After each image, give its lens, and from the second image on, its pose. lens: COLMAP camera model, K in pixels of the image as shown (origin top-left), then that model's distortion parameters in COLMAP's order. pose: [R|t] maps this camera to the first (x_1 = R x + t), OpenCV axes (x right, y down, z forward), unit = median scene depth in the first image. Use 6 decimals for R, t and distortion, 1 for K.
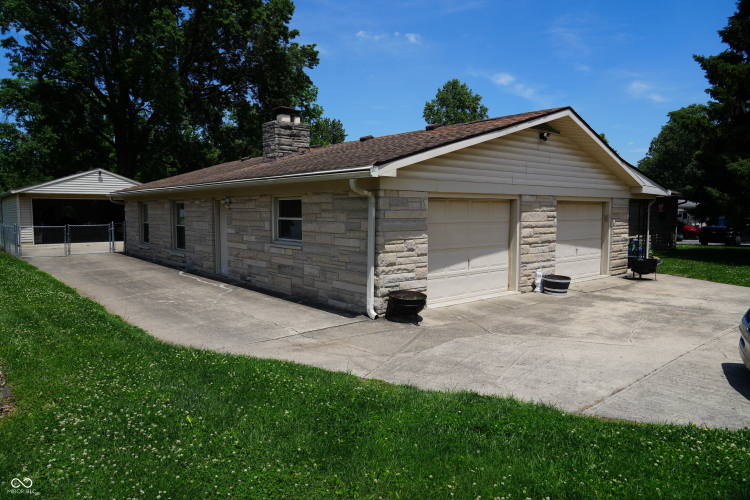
lens RADIAL K [[513.1, 0, 371.9], [0, 513.1, 248.7], [0, 0, 1]] dist [-0.017835, 0.019552]
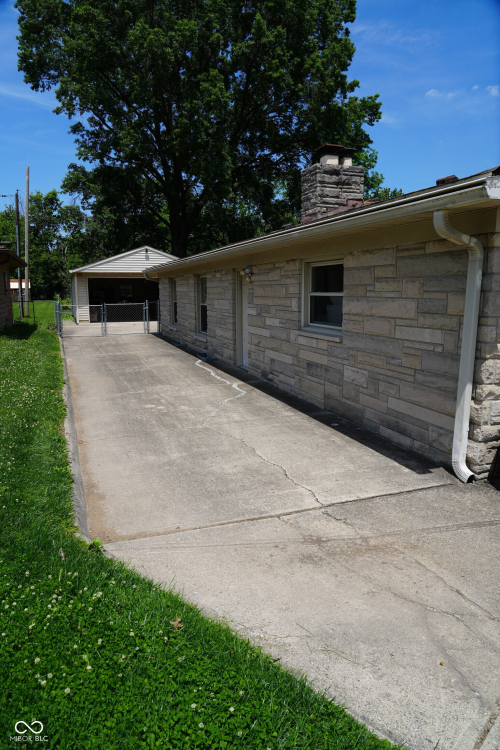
lens RADIAL K [[513.1, 0, 246.9], [0, 513.1, 375.2], [0, 0, 1]] dist [-0.017835, 0.019552]
pose [[0.941890, 0.053089, -0.331700, -0.021237], [-0.023929, 0.995528, 0.091387, -0.008504], [0.335068, -0.078139, 0.938948, 0.230177]]
